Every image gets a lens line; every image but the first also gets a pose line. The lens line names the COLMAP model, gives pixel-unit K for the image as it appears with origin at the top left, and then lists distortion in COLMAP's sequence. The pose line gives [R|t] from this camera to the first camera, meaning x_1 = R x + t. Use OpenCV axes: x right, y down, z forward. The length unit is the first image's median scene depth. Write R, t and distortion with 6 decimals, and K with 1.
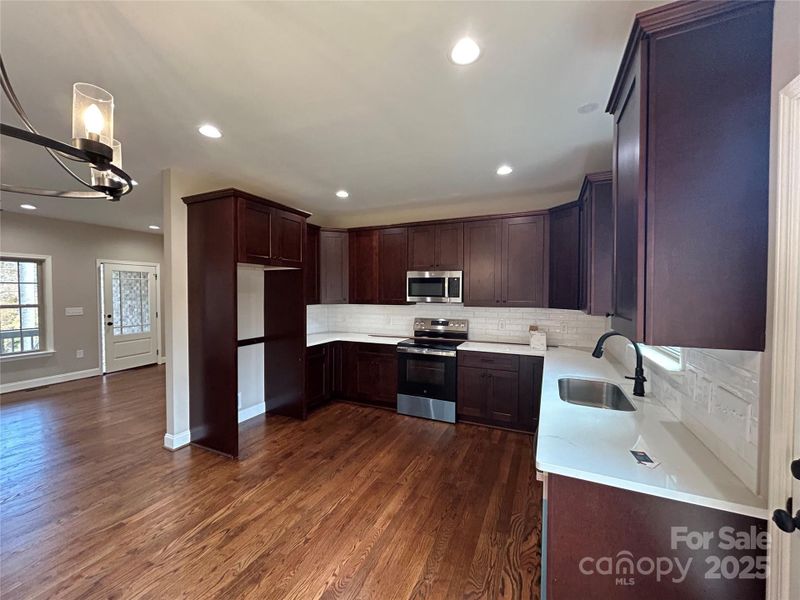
lens RADIAL K [[320.8, 0, 399.3], [0, 320.8, 301.7], [0, 0, 1]] dist [-0.003822, 0.001612]
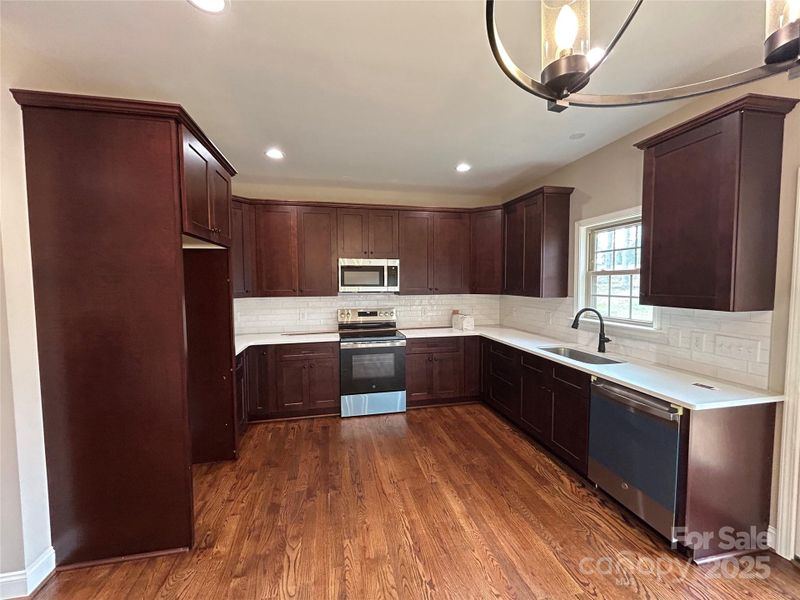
lens RADIAL K [[320.8, 0, 398.7], [0, 320.8, 300.3], [0, 0, 1]] dist [-0.003822, 0.001612]
pose [[0.801962, -0.040958, 0.595969, -0.503128], [0.024775, 0.999069, 0.035323, -0.005721], [-0.596861, -0.013563, 0.802230, 0.249119]]
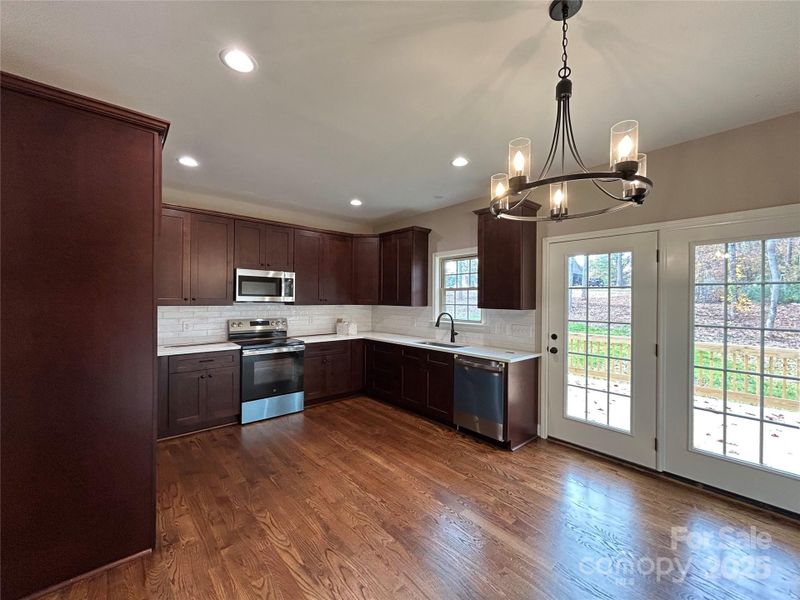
lens RADIAL K [[320.8, 0, 395.7], [0, 320.8, 300.4], [0, 0, 1]] dist [-0.003822, 0.001612]
pose [[0.417277, -0.000429, 0.908779, -0.820089], [0.018216, 0.999803, -0.007892, 0.017084], [-0.908597, 0.019847, 0.417202, 0.283862]]
